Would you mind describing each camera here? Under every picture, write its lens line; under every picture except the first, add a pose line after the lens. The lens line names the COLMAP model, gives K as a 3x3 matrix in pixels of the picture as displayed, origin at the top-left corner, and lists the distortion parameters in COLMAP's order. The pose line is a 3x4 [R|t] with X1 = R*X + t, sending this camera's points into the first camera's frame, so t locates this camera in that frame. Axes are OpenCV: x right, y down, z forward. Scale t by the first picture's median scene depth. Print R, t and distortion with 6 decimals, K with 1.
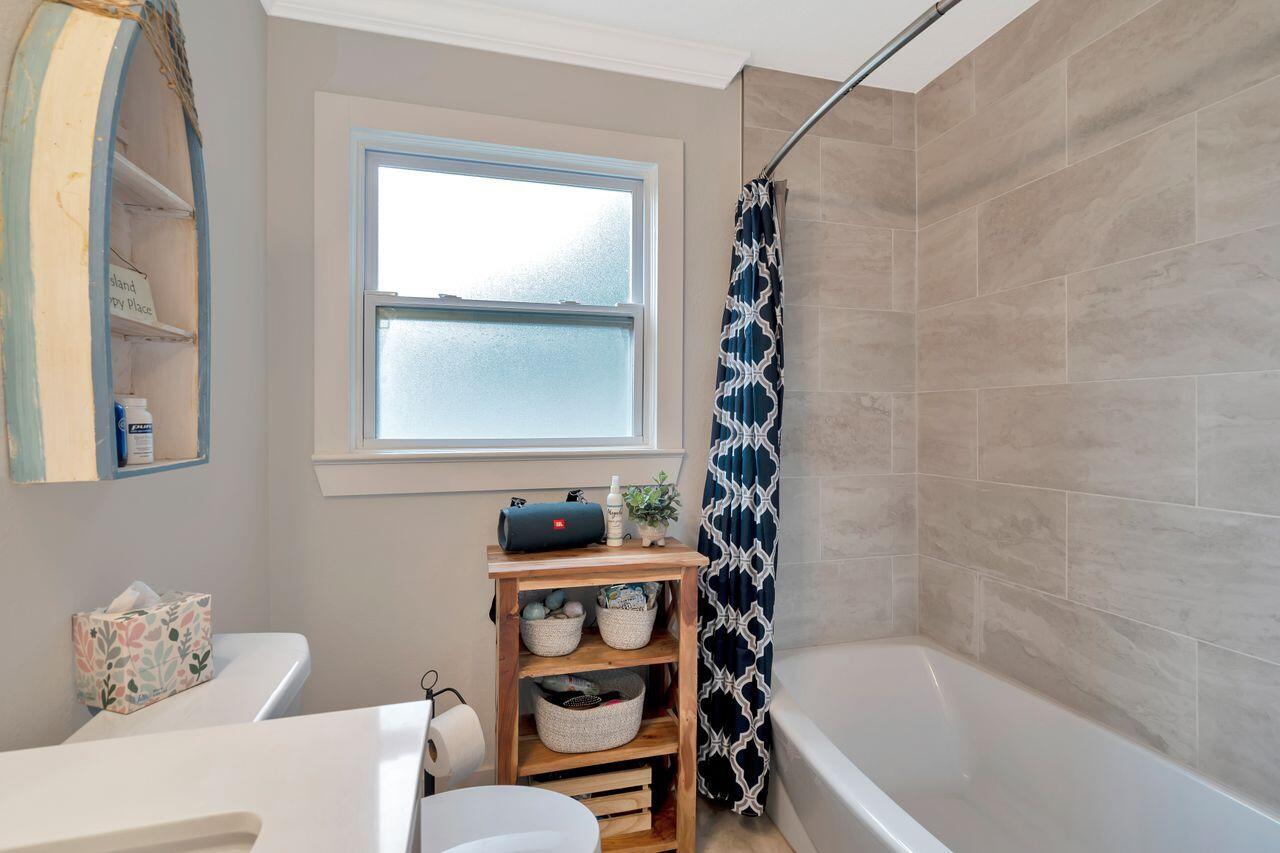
lens RADIAL K [[599.6, 0, 637.7], [0, 599.6, 419.6], [0, 0, 1]] dist [-0.006201, 0.001849]
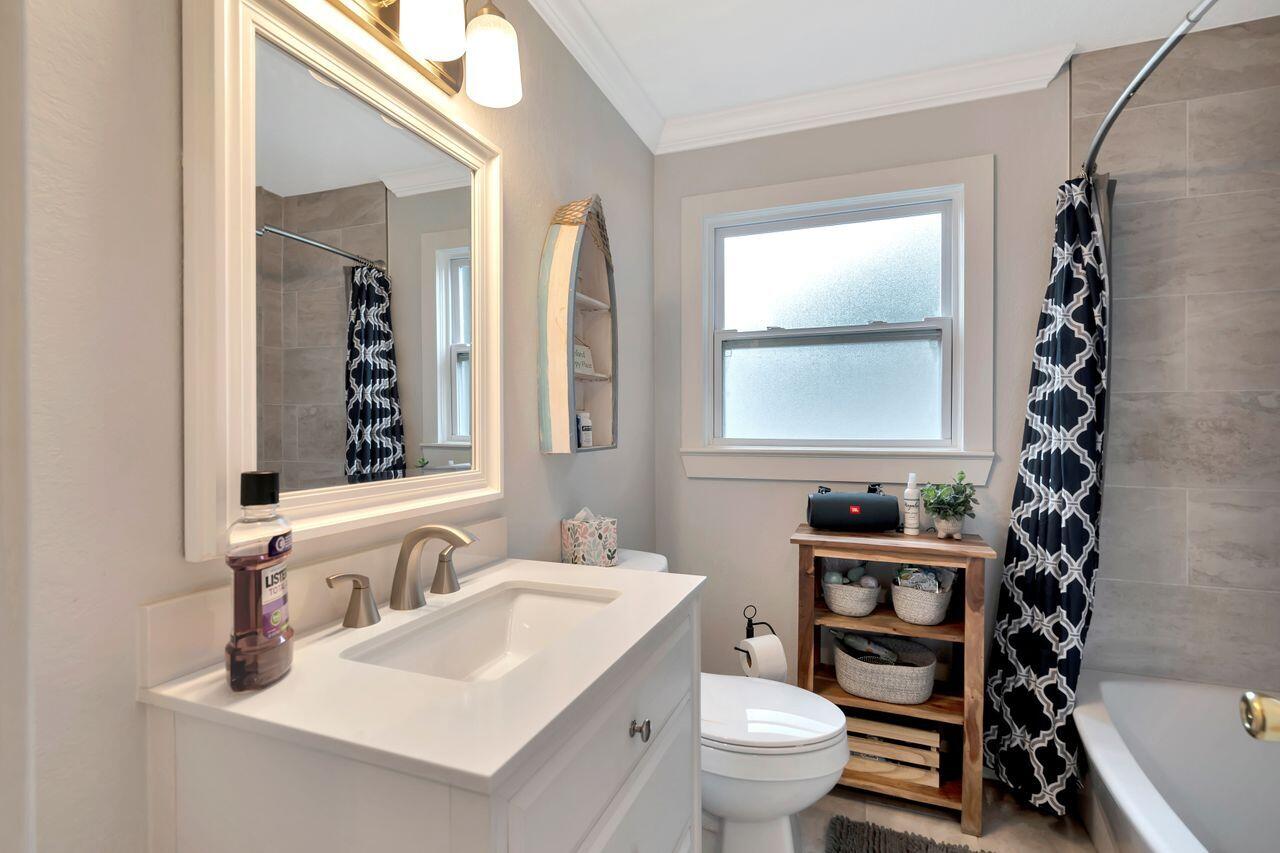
lens RADIAL K [[599.6, 0, 638.2], [0, 599.6, 427.6], [0, 0, 1]] dist [-0.006201, 0.001849]
pose [[0.813622, 0.003887, -0.581381, 0.204663], [0.000224, 0.999975, 0.006998, -0.000574], [0.581394, -0.005824, 0.813601, -0.228987]]
